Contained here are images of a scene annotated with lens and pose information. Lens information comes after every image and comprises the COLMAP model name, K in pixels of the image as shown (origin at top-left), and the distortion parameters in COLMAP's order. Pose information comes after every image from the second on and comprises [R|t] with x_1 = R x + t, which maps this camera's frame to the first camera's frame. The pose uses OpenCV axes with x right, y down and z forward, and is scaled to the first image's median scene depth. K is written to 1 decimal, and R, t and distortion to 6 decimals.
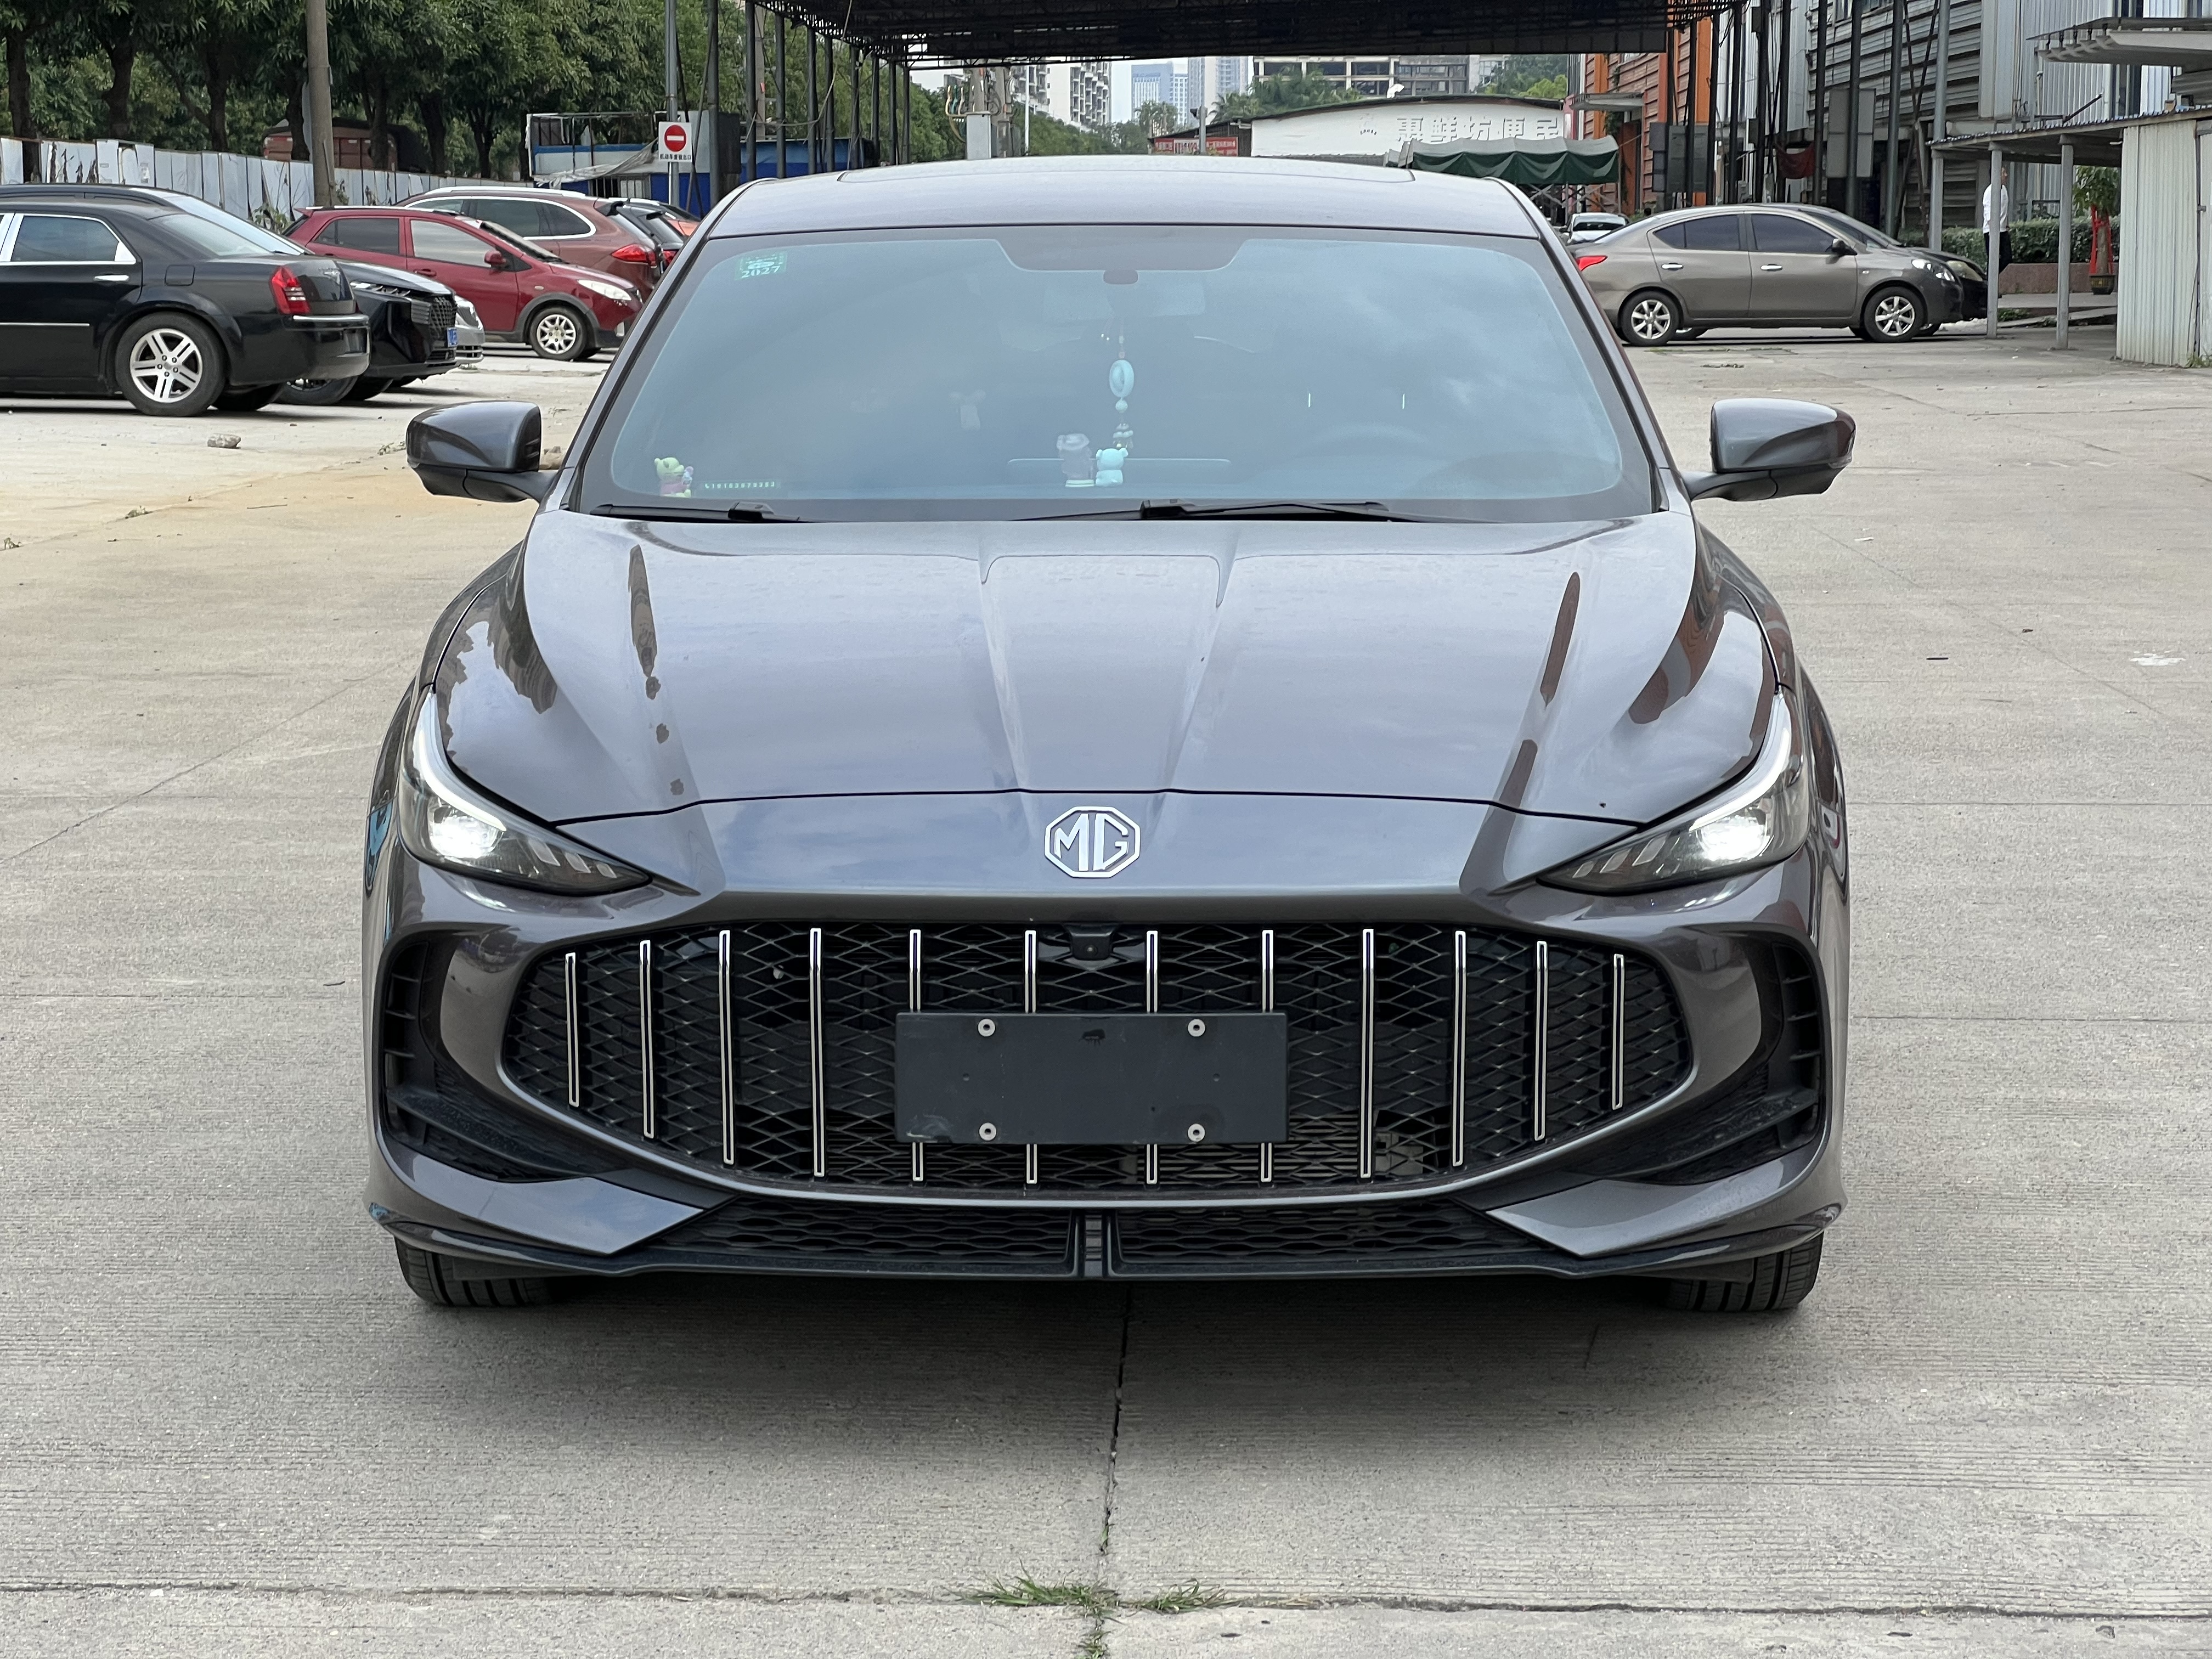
lens RADIAL K [[5466.6, 0, 1105.6], [0, 5466.6, 822.6], [0, 0, 1]] dist [-0.845184, 0.000000]
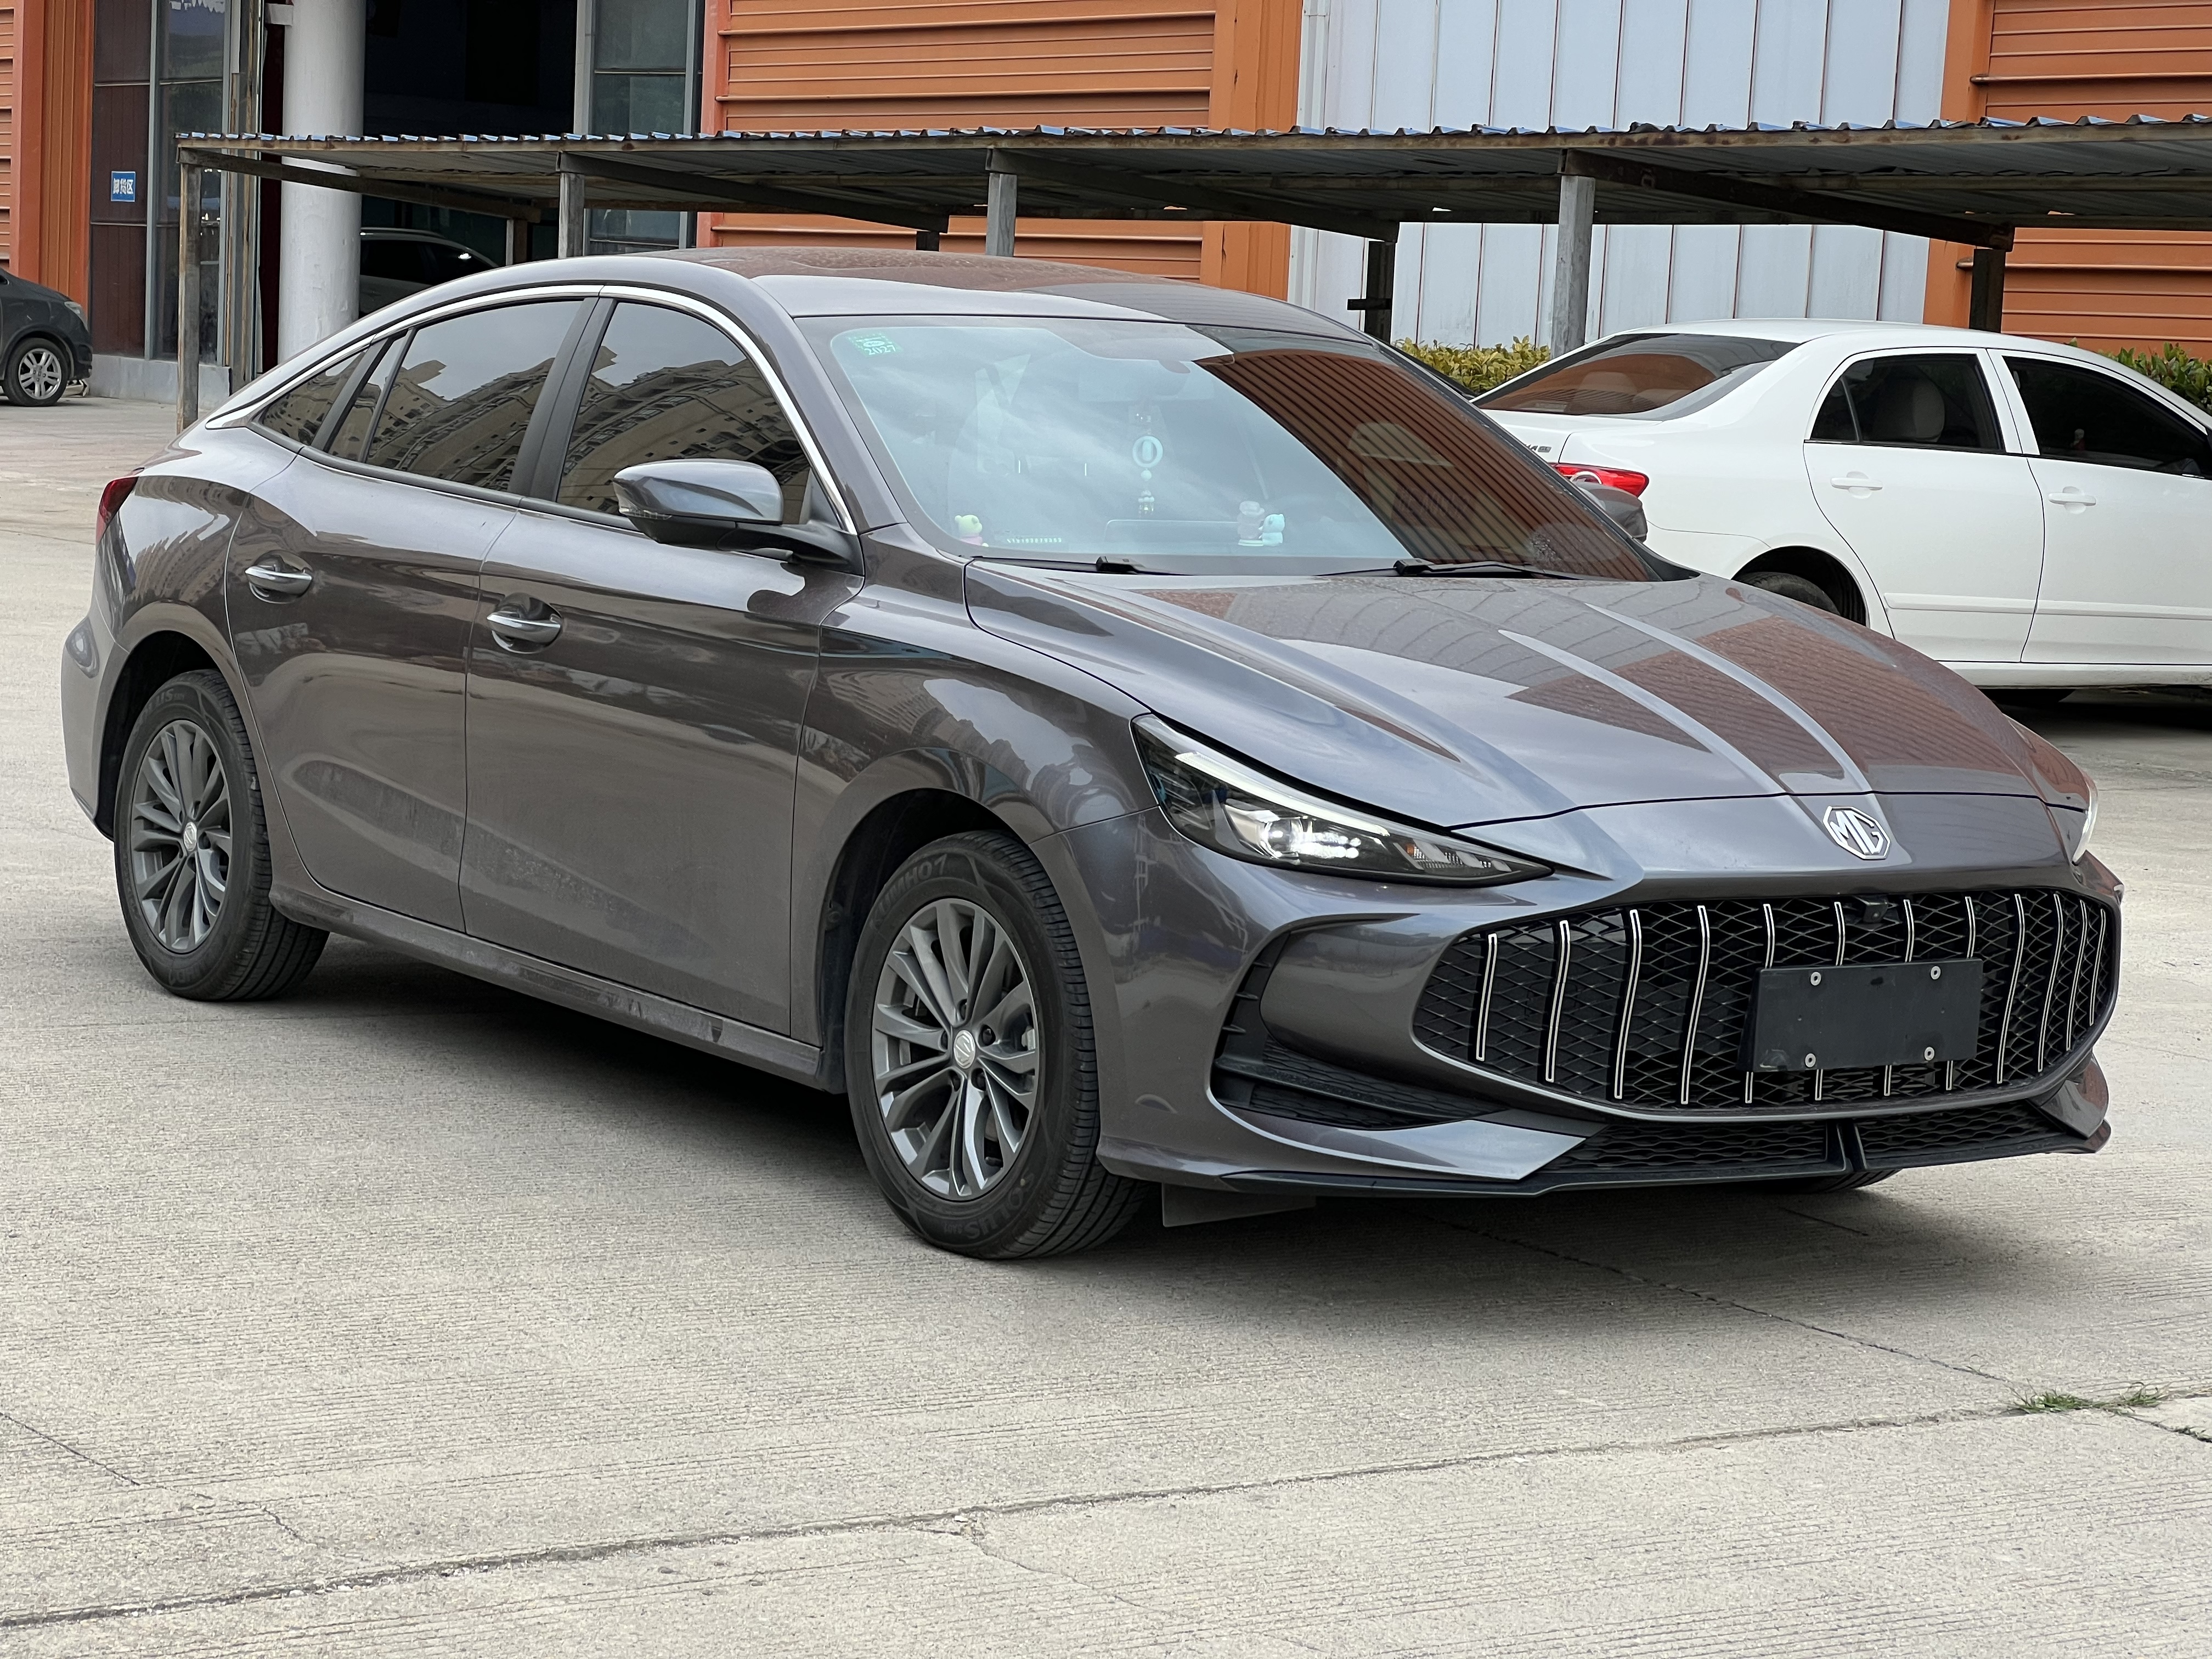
lens RADIAL K [[5466.6, 0, 1106.9], [0, 5466.6, 823.4], [0, 0, 1]] dist [-0.845184, 0.000000]
pose [[0.845784, -0.016845, 0.533259, -0.826716], [0.020023, 0.999800, -0.000174, -0.002147], [-0.533149, 0.010825, 0.845952, 0.016006]]
